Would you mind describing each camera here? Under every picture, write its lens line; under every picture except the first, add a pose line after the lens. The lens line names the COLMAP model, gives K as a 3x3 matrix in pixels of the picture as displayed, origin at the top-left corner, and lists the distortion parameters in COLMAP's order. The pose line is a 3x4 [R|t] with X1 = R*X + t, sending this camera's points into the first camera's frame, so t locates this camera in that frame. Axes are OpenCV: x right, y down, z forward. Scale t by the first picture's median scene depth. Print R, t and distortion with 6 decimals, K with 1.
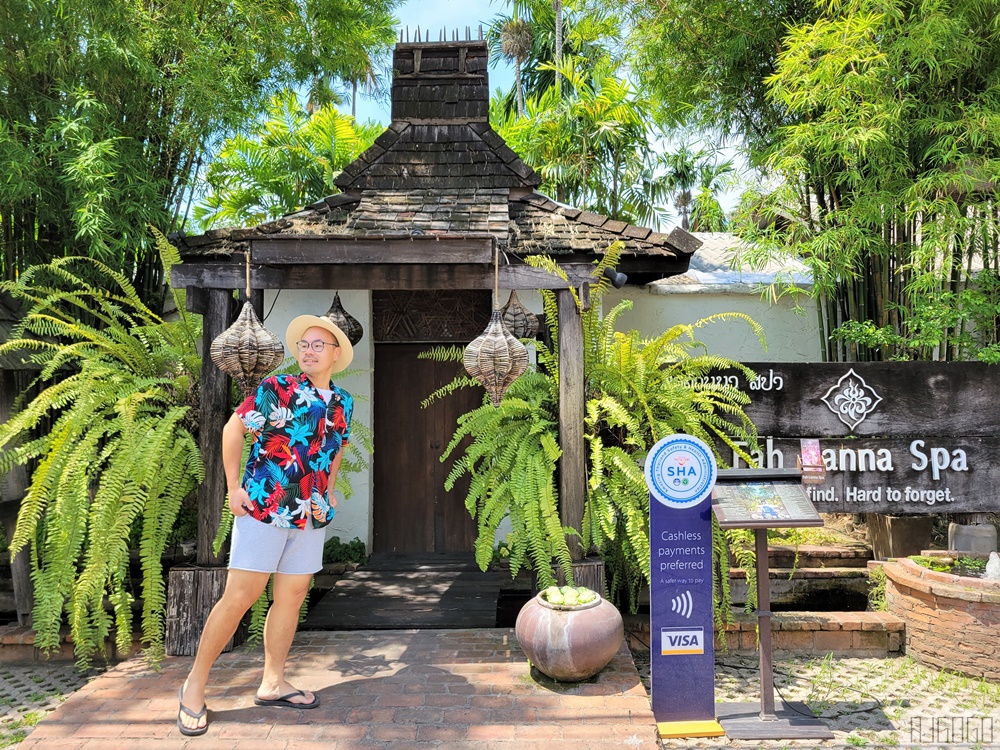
lens RADIAL K [[761.8, 0, 499.9], [0, 761.8, 369.9], [0, 0, 1]] dist [0.039955, -0.021756]
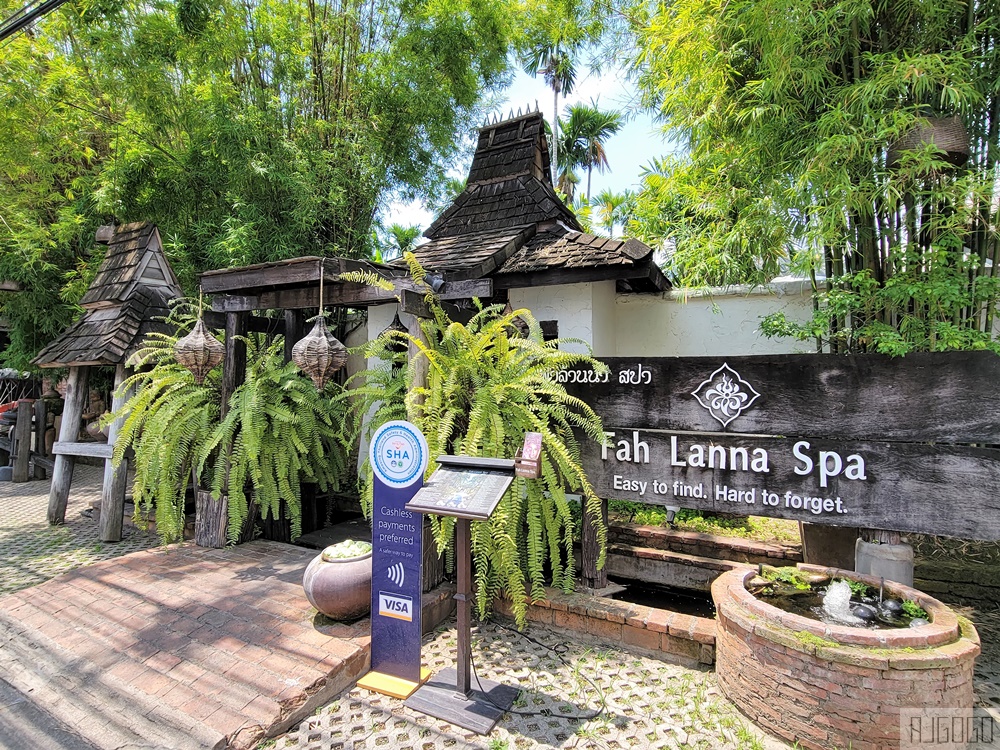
lens RADIAL K [[518.5, 0, 500.2], [0, 518.5, 380.1], [0, 0, 1]] dist [-0.001700, 0.000624]
pose [[0.881679, 0.010677, -0.471729, 0.517437], [-0.001288, 0.999795, 0.020221, 0.007457], [0.471848, -0.017221, 0.881512, 0.297027]]
